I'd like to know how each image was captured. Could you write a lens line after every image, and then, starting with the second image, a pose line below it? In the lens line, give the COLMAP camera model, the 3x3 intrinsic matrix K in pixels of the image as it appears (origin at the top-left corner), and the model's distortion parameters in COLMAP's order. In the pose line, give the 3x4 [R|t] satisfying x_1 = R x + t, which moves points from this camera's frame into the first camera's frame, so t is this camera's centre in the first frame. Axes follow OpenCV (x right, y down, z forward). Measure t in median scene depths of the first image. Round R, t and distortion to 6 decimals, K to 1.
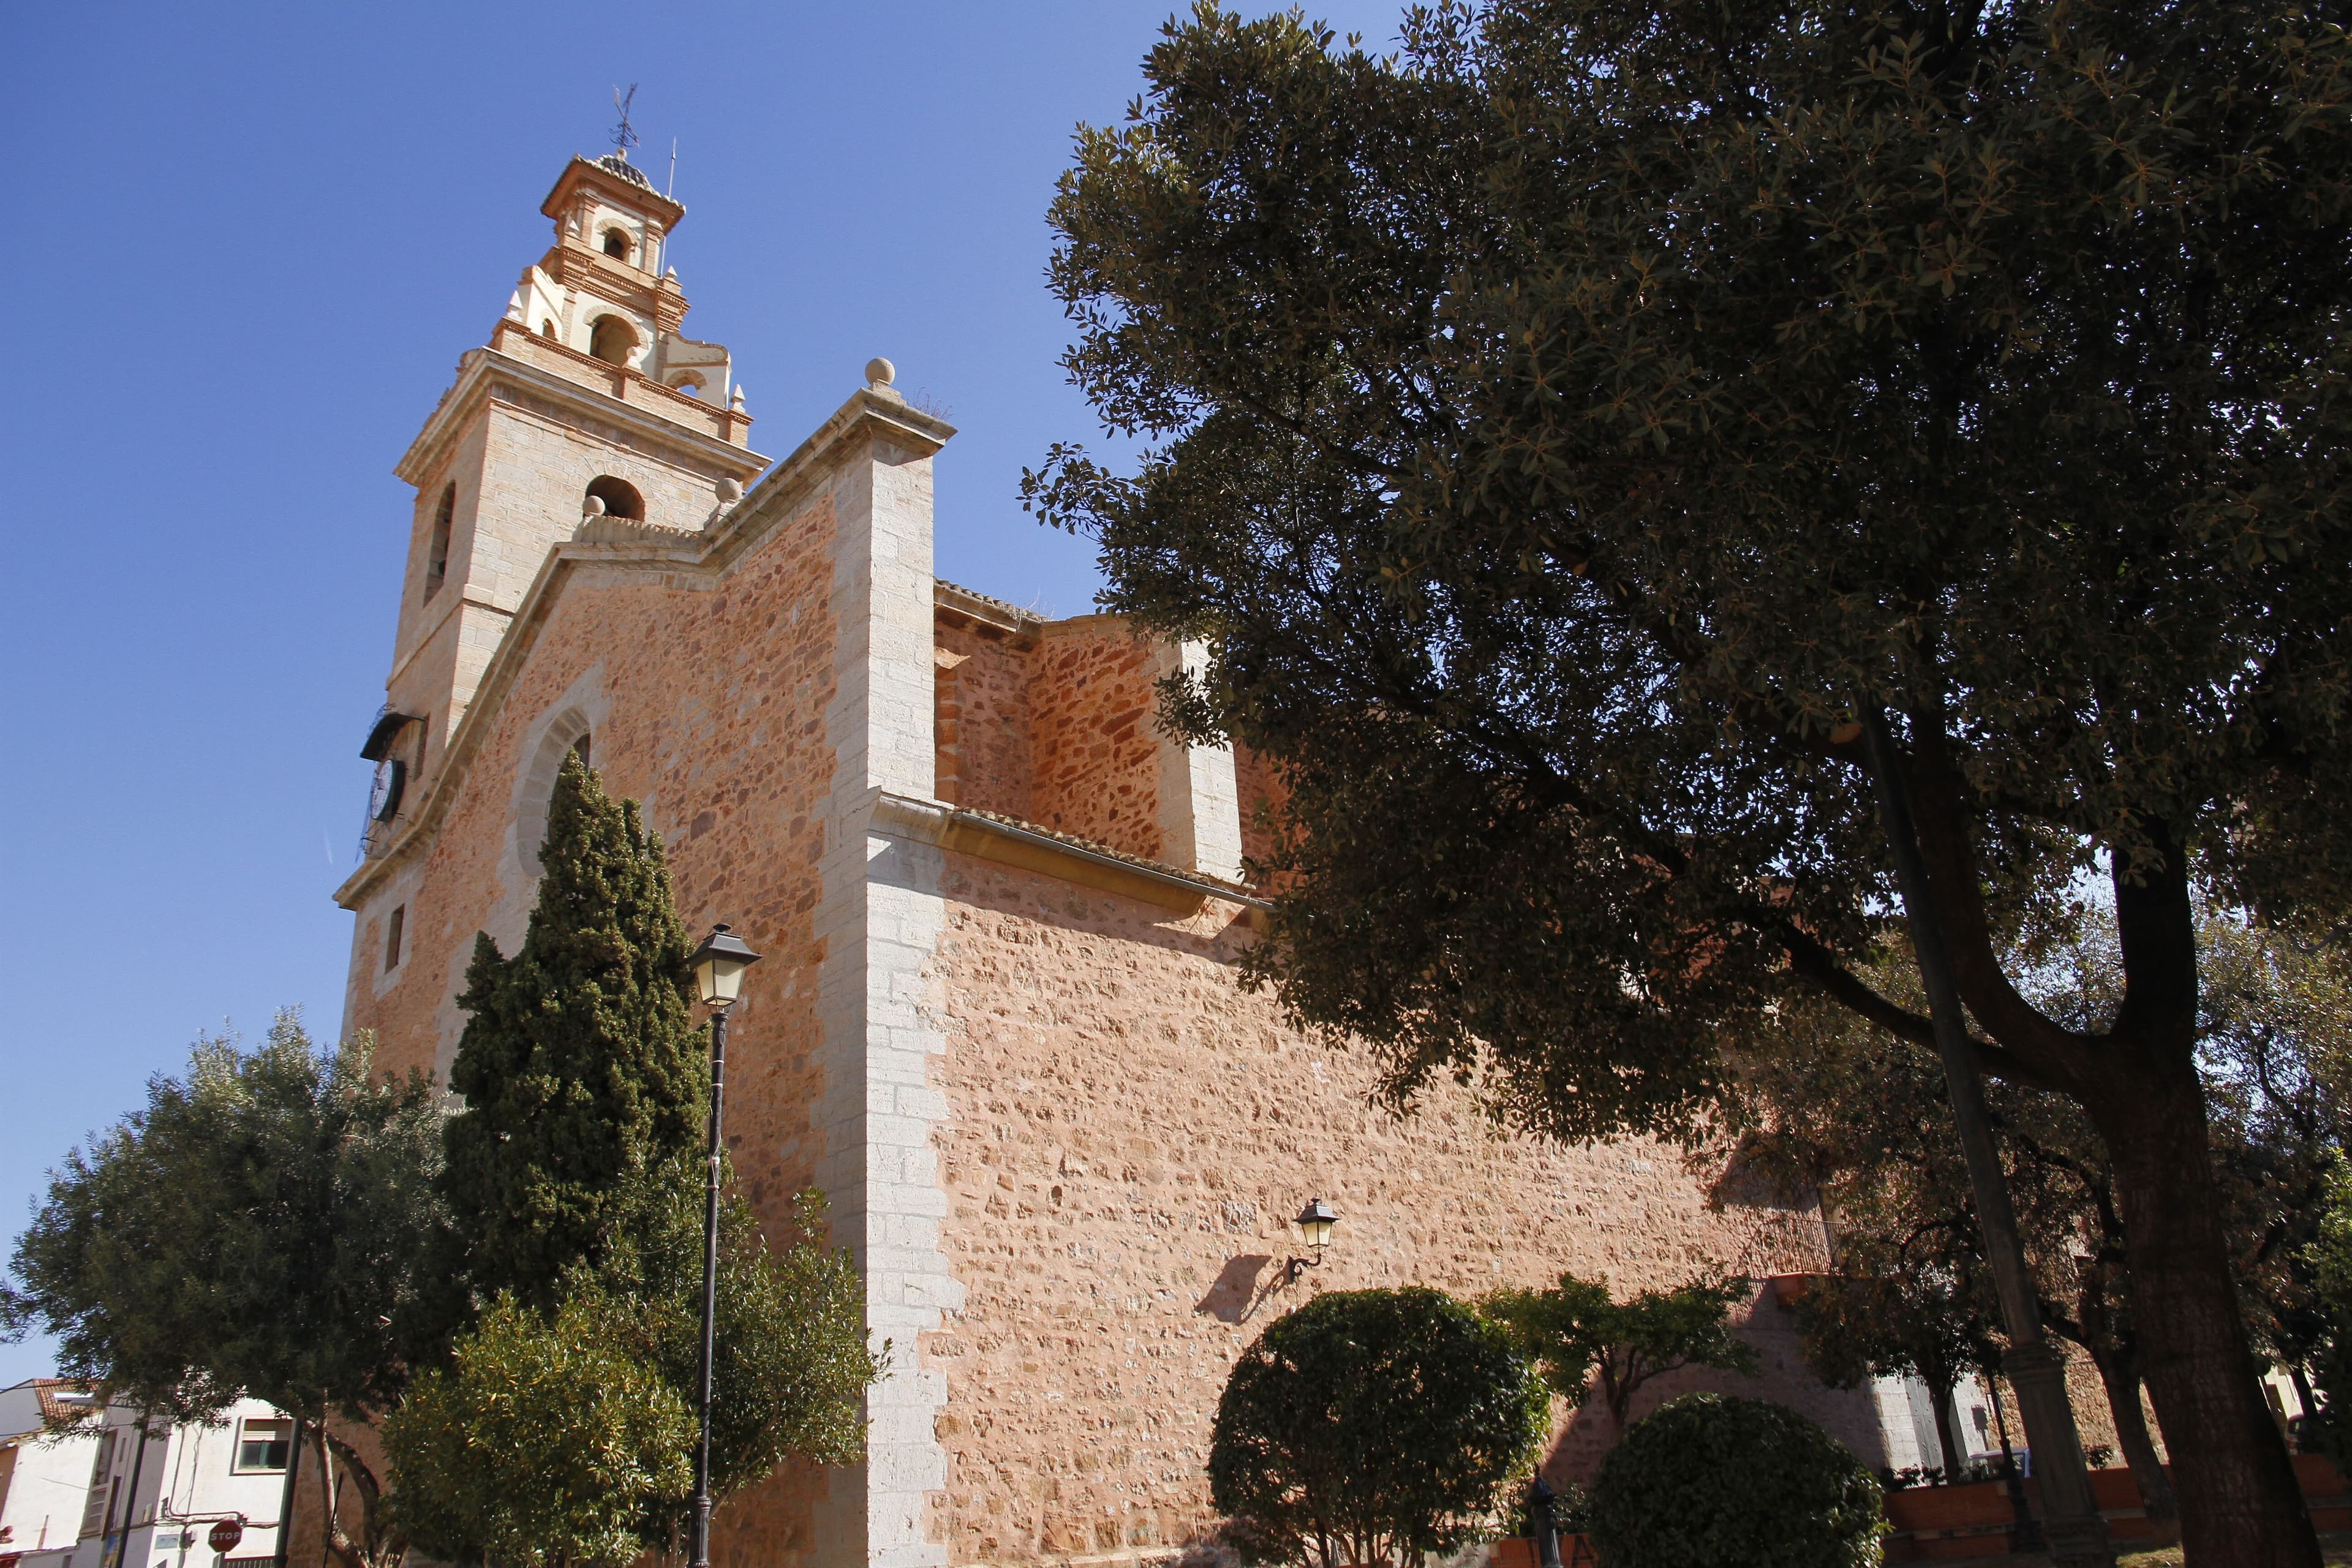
lens RADIAL K [[1593.7, 0, 1176.0], [0, 1593.7, 784.0], [0, 0, 1]] dist [-0.005980, -0.000433]
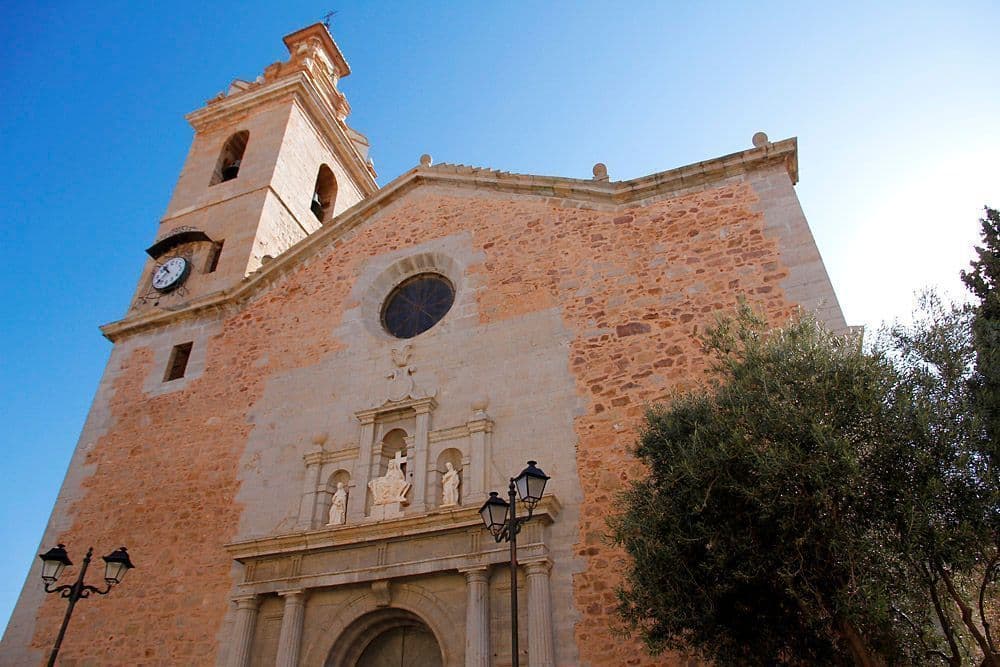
lens RADIAL K [[677.6, 0, 500.0], [0, 677.6, 333.5], [0, 0, 1]] dist [-0.005980, -0.000433]
pose [[0.875898, 0.327728, 0.354115, -0.663497], [-0.236309, 0.931253, -0.277355, 0.255600], [-0.420667, 0.159254, 0.893128, 0.436631]]
